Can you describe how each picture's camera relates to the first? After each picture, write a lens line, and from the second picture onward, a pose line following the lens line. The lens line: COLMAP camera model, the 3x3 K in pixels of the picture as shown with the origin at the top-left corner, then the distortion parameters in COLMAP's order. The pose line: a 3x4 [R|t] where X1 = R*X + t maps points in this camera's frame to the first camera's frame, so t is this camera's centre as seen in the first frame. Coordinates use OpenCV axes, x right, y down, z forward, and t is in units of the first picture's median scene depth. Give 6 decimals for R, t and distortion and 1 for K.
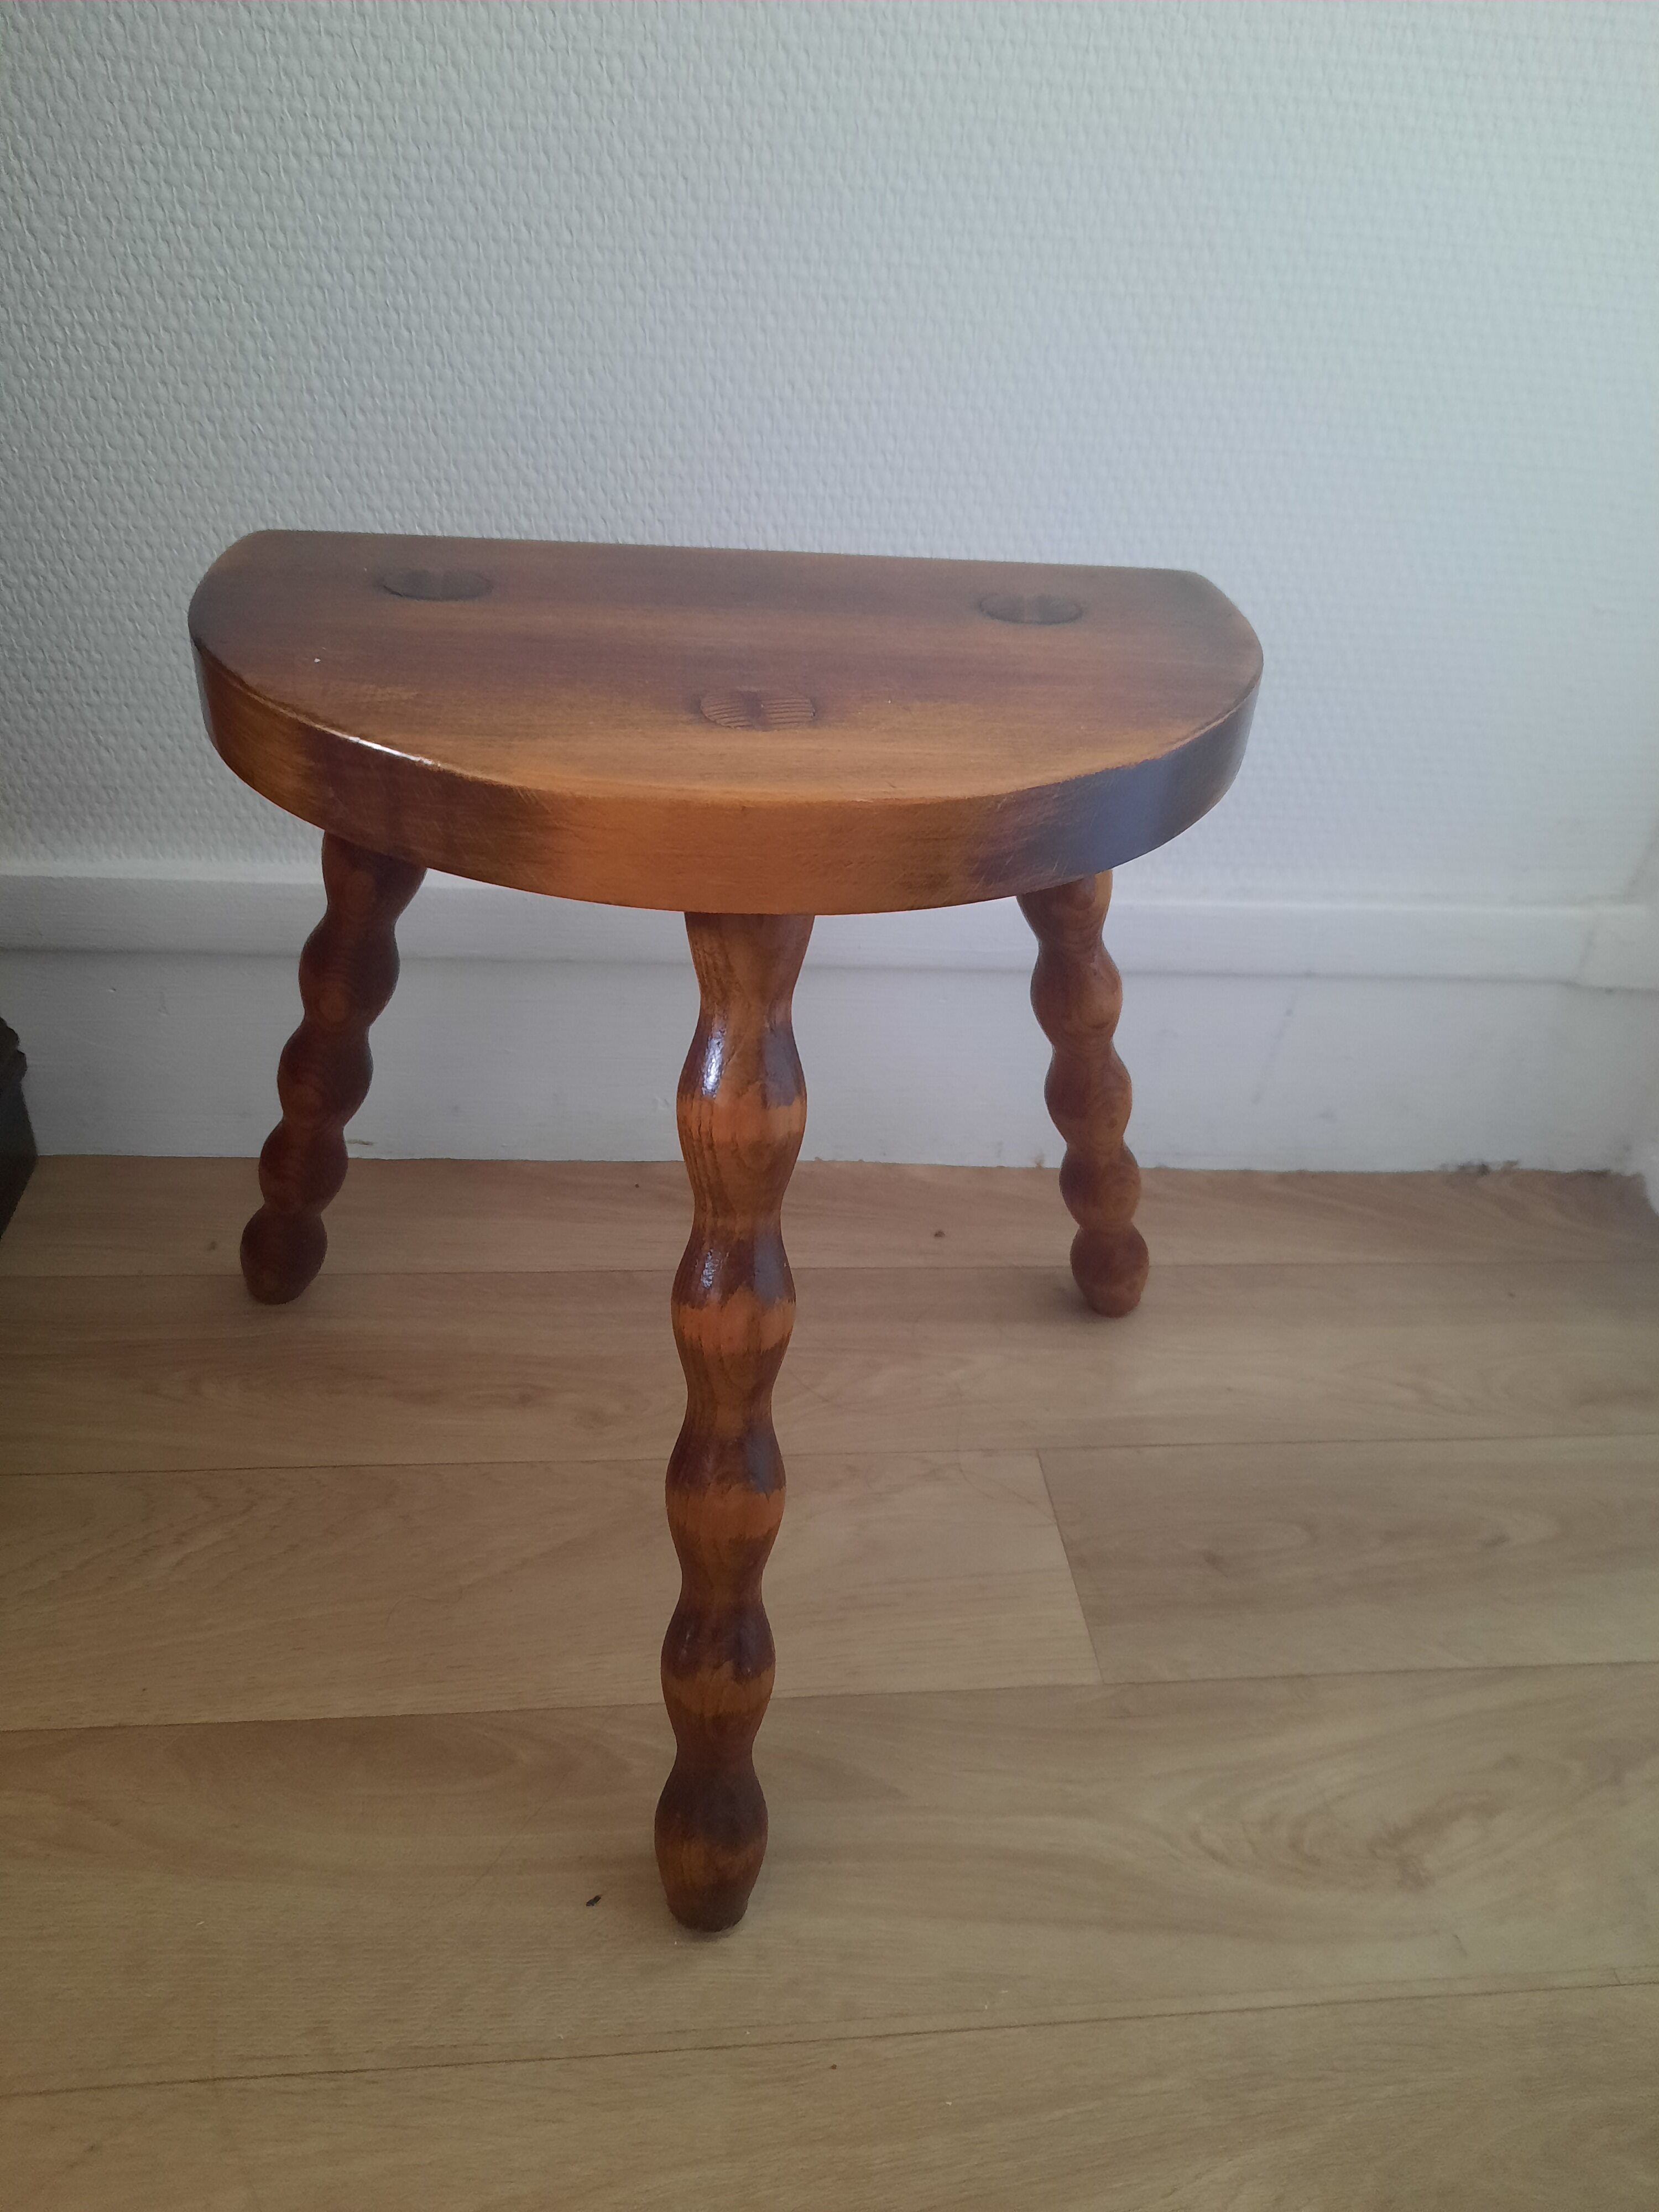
lens RADIAL K [[1608.6, 0, 818.7], [0, 1608.6, 1132.9], [0, 0, 1]] dist [0.021881, -0.024861]
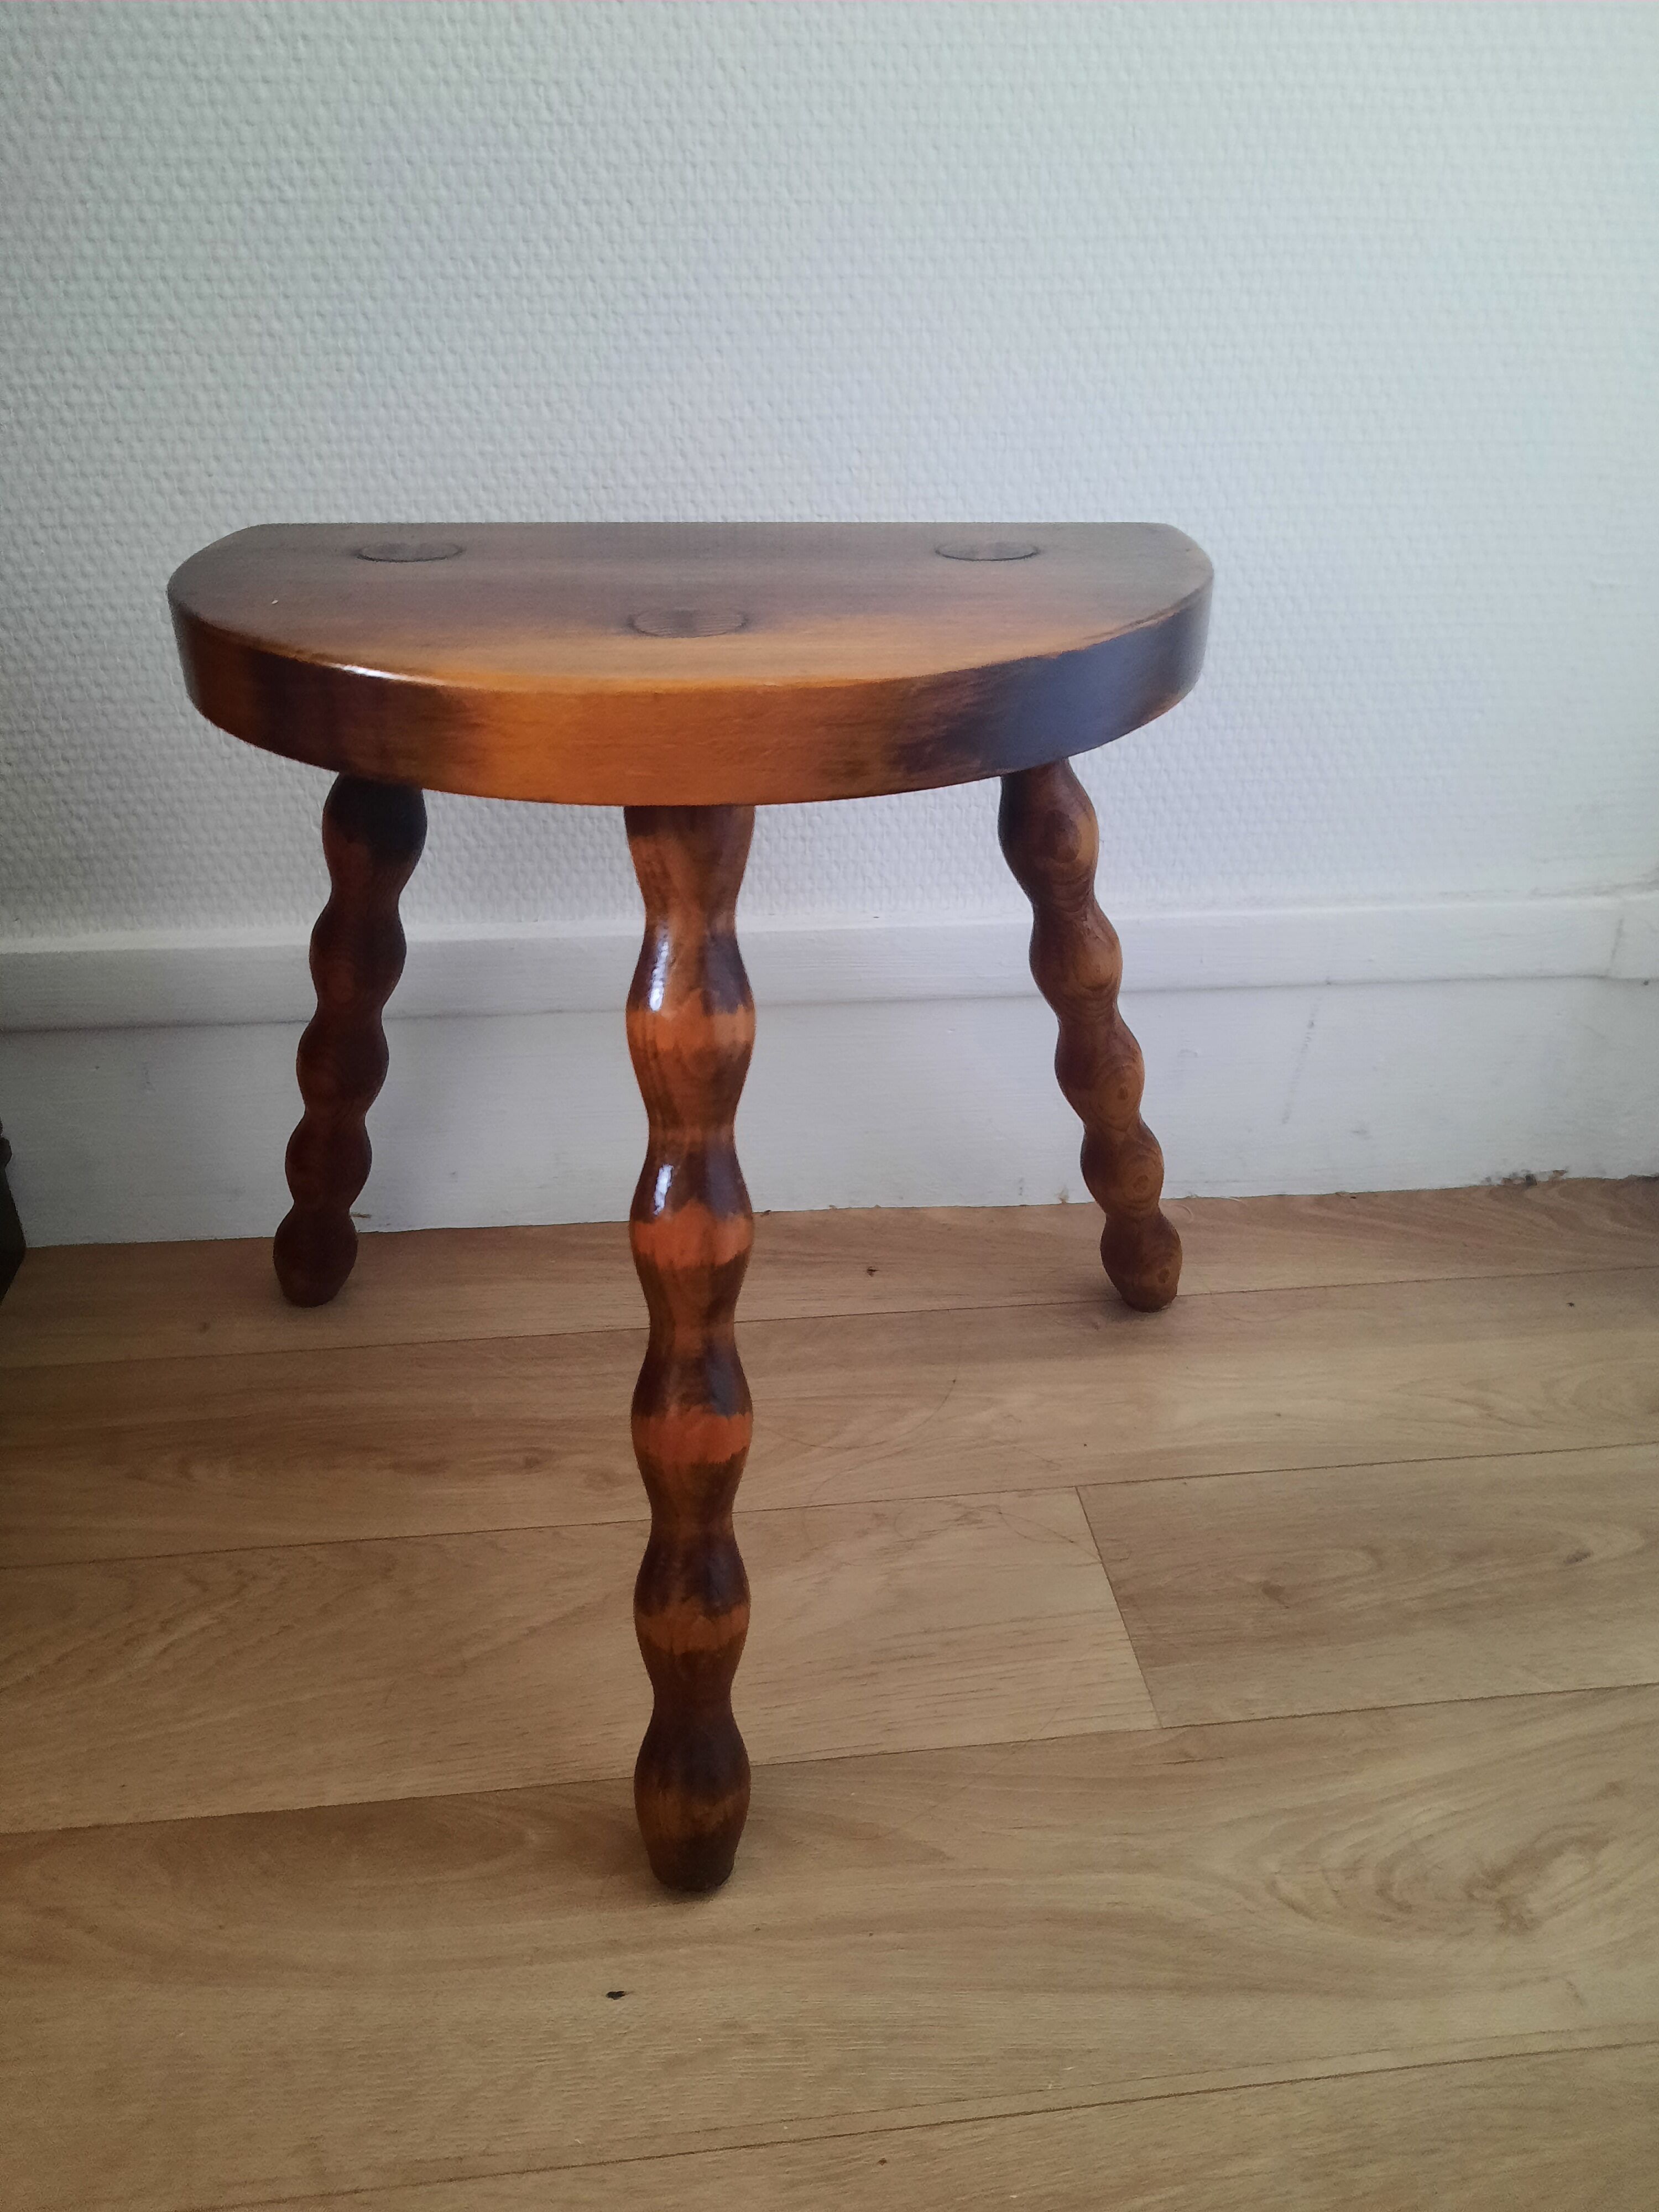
lens RADIAL K [[1608.6, 0, 829.3], [0, 1608.6, 1134.1], [0, 0, 1]] dist [0.021881, -0.024861]
pose [[0.998093, -0.059307, -0.017121, 0.021995], [0.057939, 0.995748, -0.071616, 0.055977], [0.021296, 0.070487, 0.997285, 0.049858]]
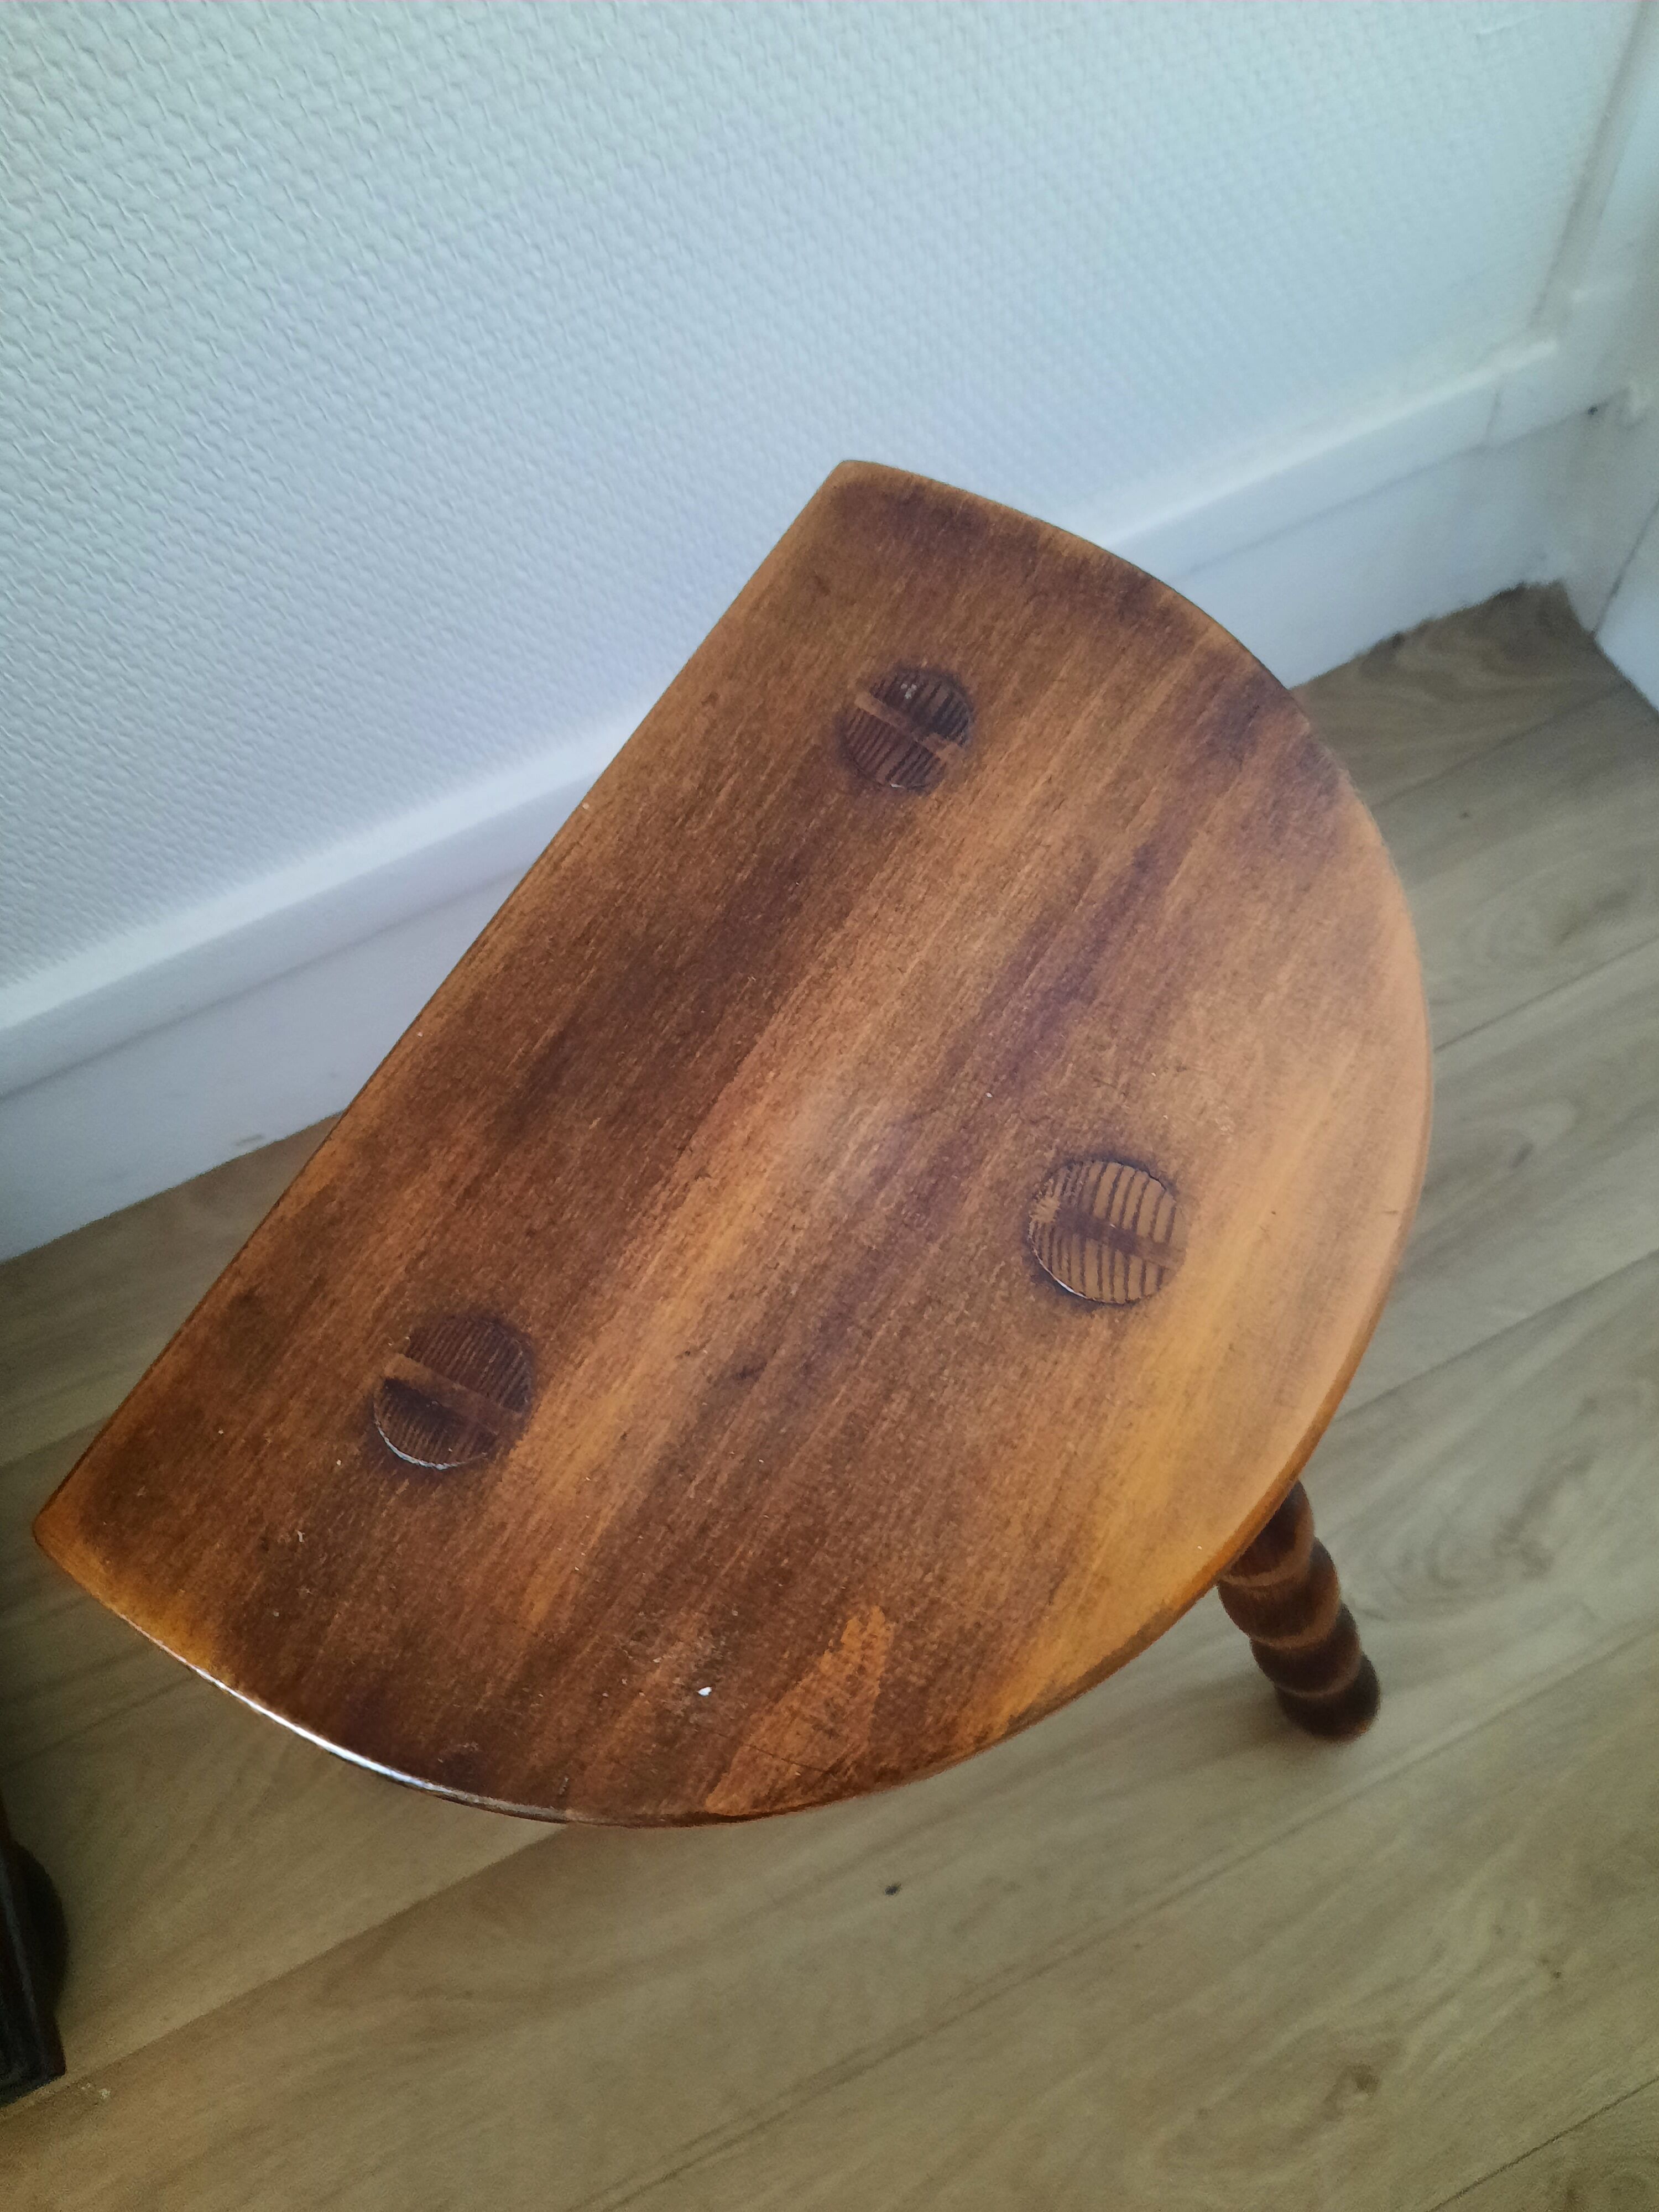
lens RADIAL K [[1608.6, 0, 805.8], [0, 1608.6, 1078.3], [0, 0, 1]] dist [0.021881, -0.024861]
pose [[0.925311, -0.379197, -0.003024, 0.022042], [0.330575, 0.802705, 0.496372, -0.475530], [-0.185795, -0.460298, 0.868105, 0.232259]]
